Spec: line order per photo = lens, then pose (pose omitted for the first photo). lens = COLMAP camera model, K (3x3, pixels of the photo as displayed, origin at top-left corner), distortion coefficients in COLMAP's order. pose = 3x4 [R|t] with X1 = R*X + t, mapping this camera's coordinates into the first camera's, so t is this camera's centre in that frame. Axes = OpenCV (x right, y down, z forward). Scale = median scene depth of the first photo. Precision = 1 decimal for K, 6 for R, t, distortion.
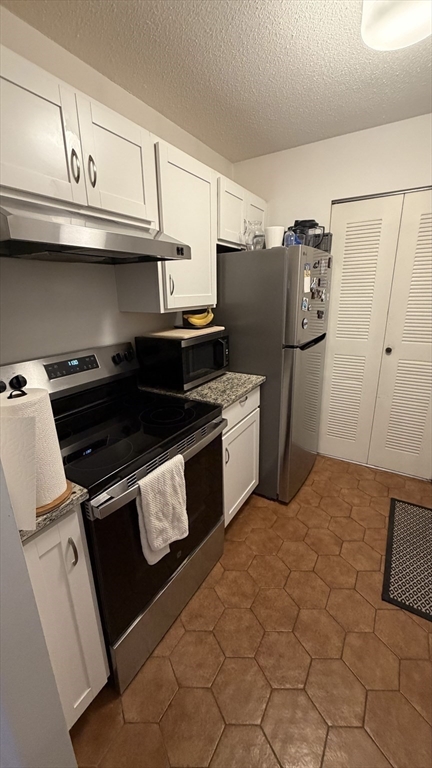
lens RADIAL K [[304.8, 0, 215.7], [0, 304.8, 383.4], [0, 0, 1]] dist [0.000727, 0.000122]
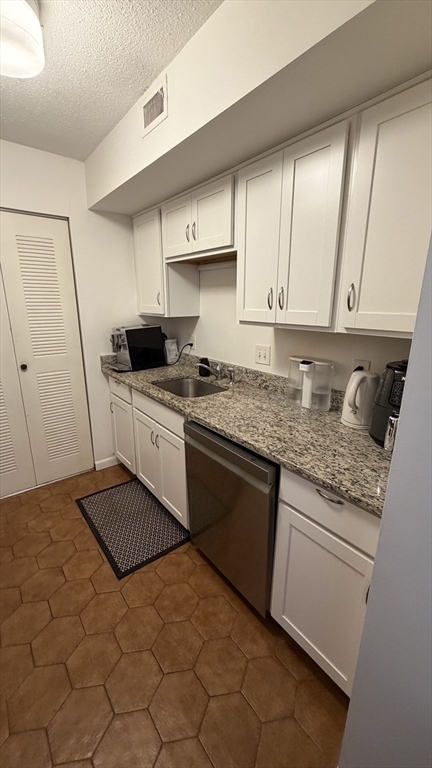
lens RADIAL K [[304.8, 0, 215.8], [0, 304.8, 383.6], [0, 0, 1]] dist [0.000727, 0.000122]
pose [[0.345835, -0.222481, 0.911537, -0.147187], [0.260592, 0.956038, 0.134475, -0.031865], [-0.901382, 0.191033, 0.388608, 0.074976]]
